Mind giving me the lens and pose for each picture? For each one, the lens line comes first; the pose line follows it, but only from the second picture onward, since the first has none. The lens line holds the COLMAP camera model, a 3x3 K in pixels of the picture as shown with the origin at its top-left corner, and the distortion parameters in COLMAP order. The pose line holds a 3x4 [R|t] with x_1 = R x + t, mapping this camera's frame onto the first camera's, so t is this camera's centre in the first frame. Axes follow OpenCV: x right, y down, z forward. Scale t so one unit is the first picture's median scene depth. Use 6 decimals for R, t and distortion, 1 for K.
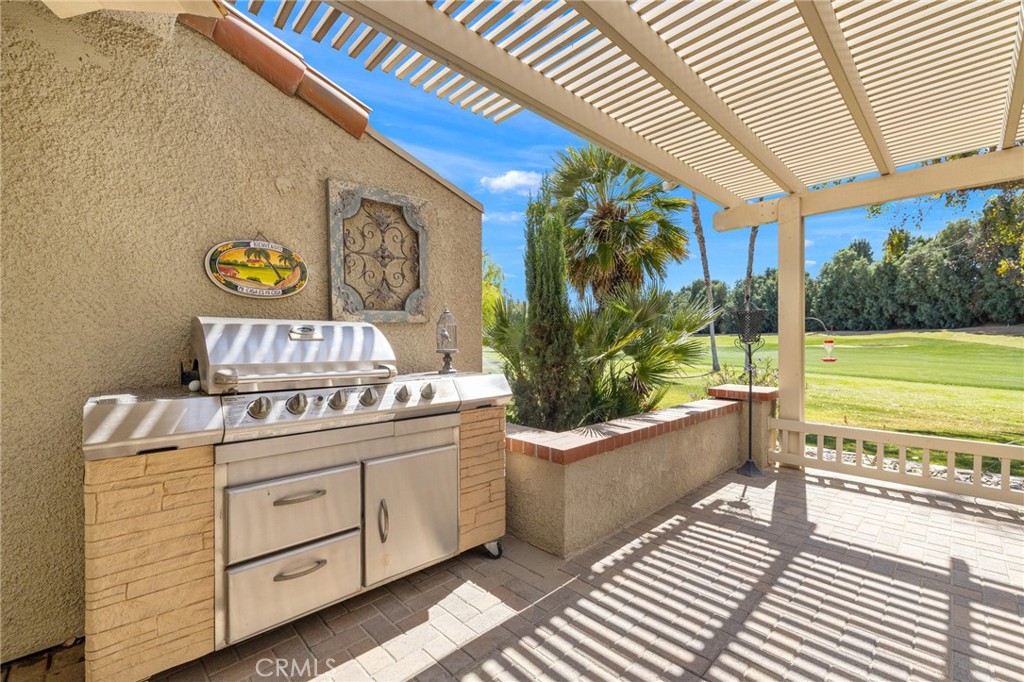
lens RADIAL K [[427.8, 0, 513.3], [0, 427.8, 330.5], [0, 0, 1]] dist [0.002032, 0.000029]
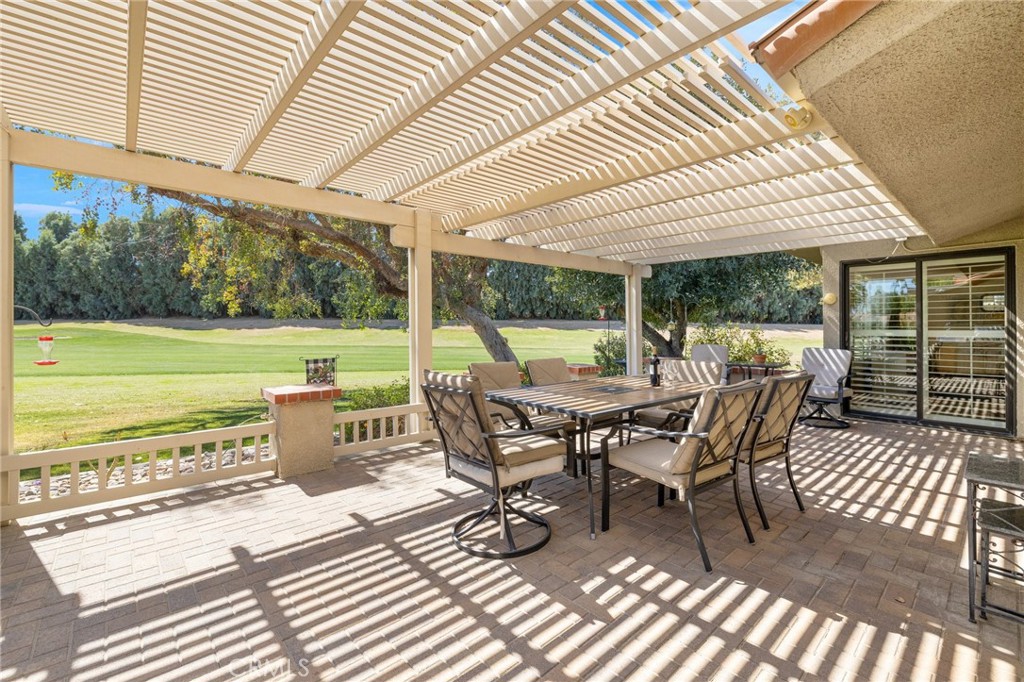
lens RADIAL K [[442.2, 0, 501.9], [0, 442.2, 326.8], [0, 0, 1]] dist [0.004265, -0.000322]
pose [[0.052734, 0.006671, 0.998586, -0.011094], [-0.019832, 0.999787, -0.005632, -0.008879], [-0.998412, -0.019507, 0.052855, 0.185805]]
